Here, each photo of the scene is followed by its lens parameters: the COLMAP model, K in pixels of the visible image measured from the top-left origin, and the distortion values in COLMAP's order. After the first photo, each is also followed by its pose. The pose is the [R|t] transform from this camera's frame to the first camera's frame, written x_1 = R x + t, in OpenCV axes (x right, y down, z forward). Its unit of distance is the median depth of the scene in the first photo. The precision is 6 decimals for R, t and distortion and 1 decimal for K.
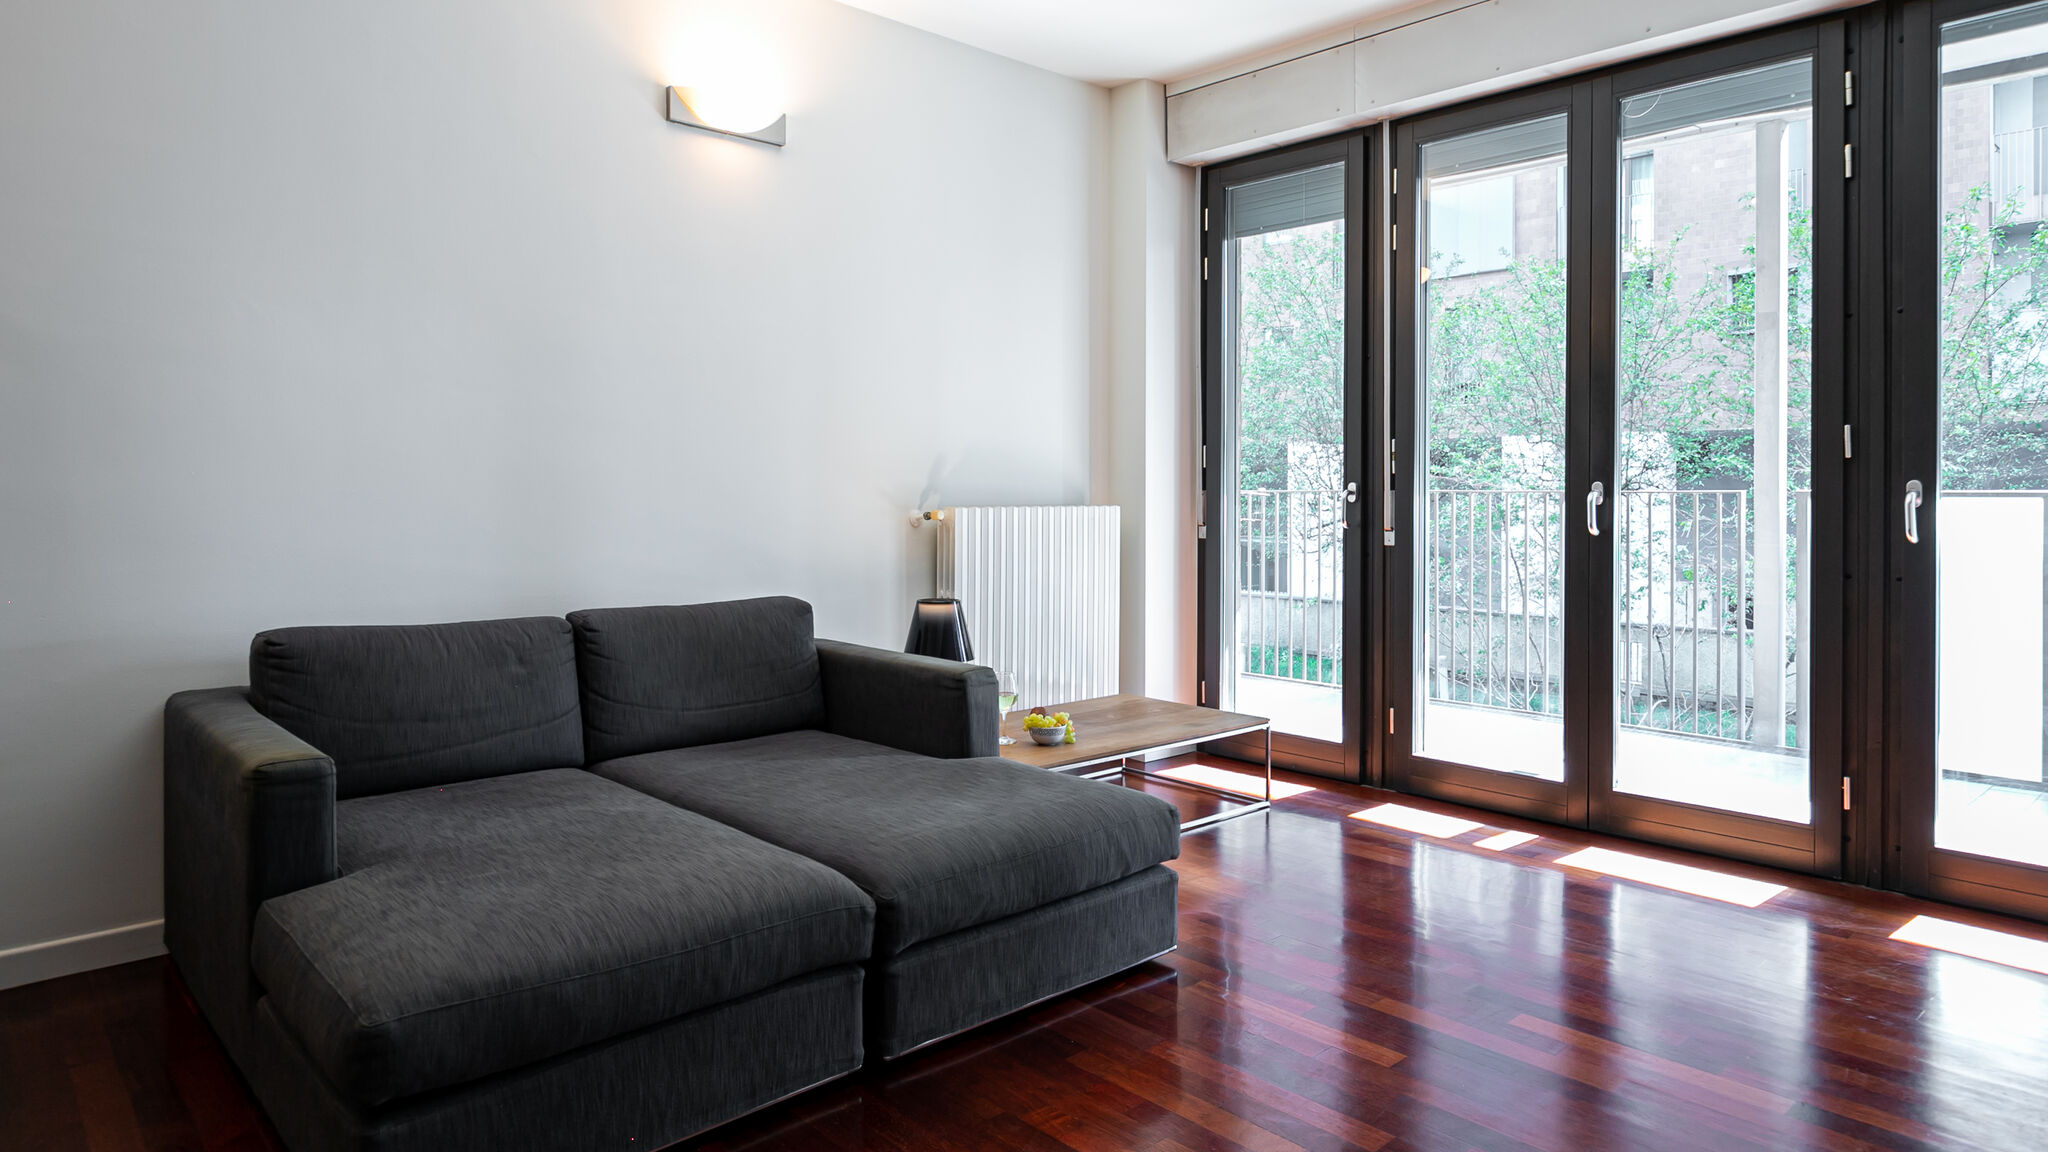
lens RADIAL K [[1238.3, 0, 1027.5], [0, 1238.3, 478.1], [0, 0, 1]] dist [-0.004659, 0.004964]
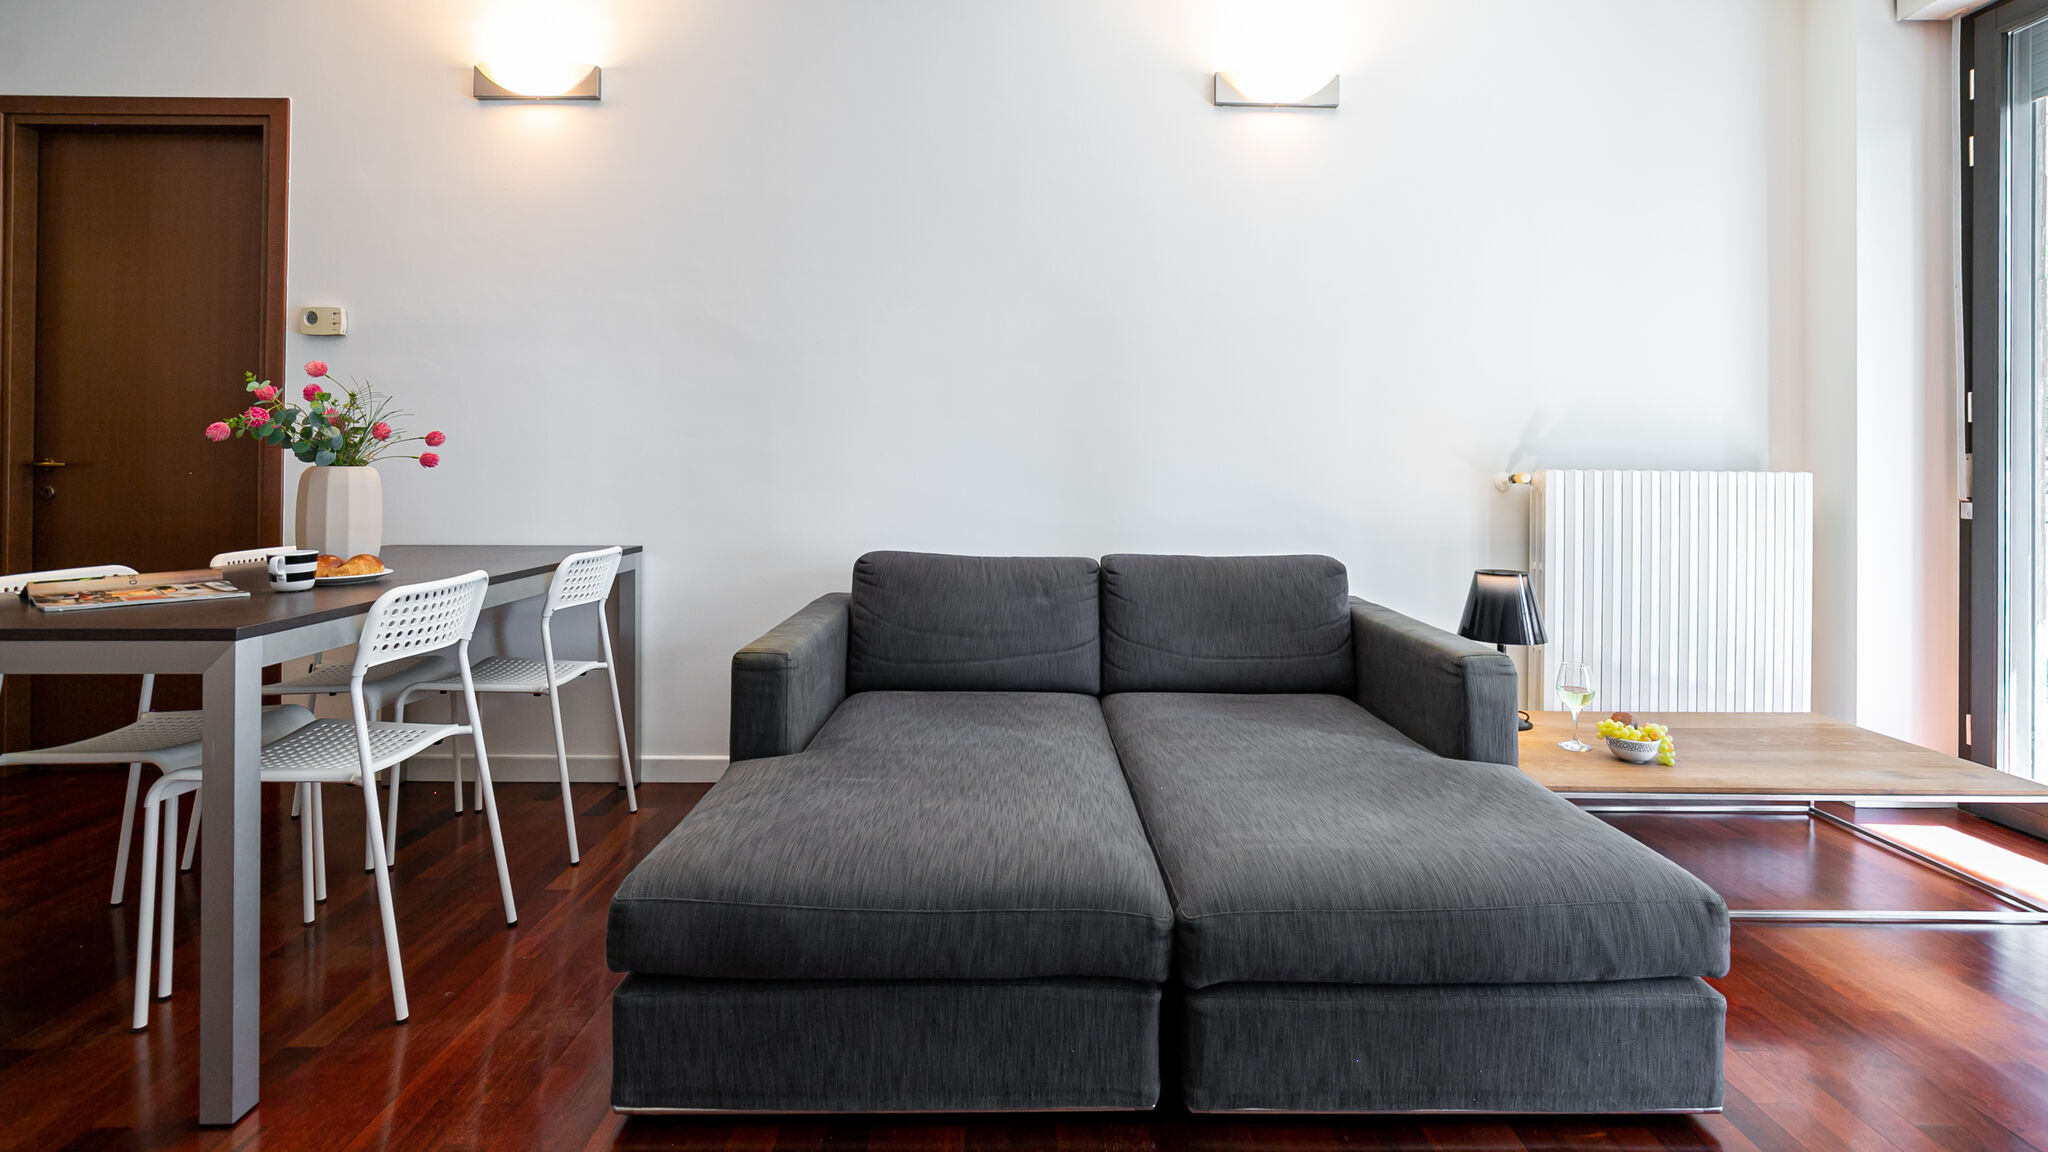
lens RADIAL K [[952.7, 0, 1025.5], [0, 952.7, 461.3], [0, 0, 1]] dist [-0.013753, 0.003307]
pose [[0.738355, -0.002211, -0.674409, 0.138890], [-0.002124, 0.999982, -0.005604, 0.024592], [0.674409, 0.005570, 0.738337, 0.274748]]
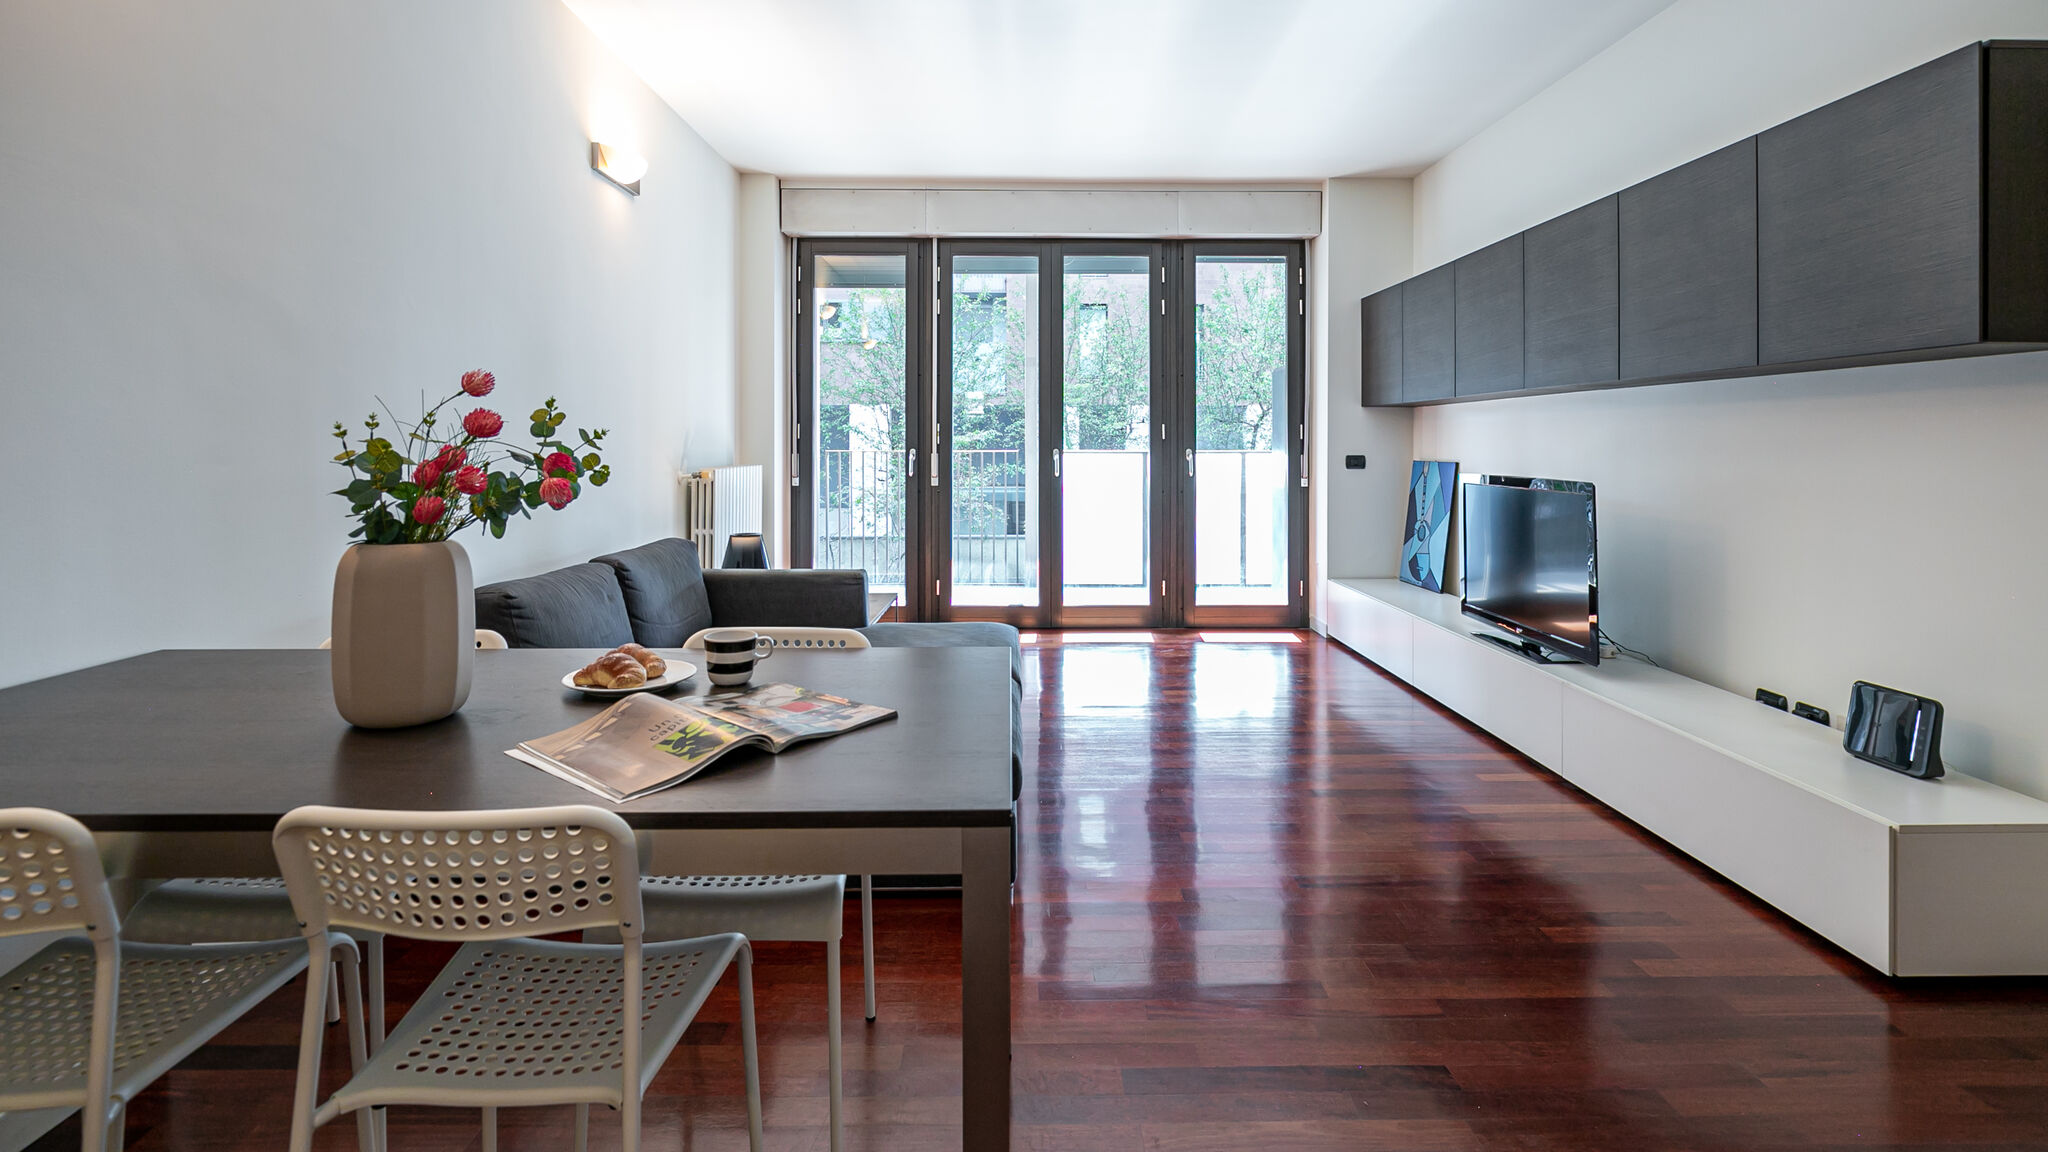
lens RADIAL K [[952.7, 0, 1036.9], [0, 952.7, 441.4], [0, 0, 1]] dist [-0.013753, 0.003307]
pose [[0.666734, 0.000762, 0.745295, -0.685373], [-0.005454, 0.999978, 0.003856, -0.014680], [-0.745275, -0.006636, 0.666724, 0.015827]]
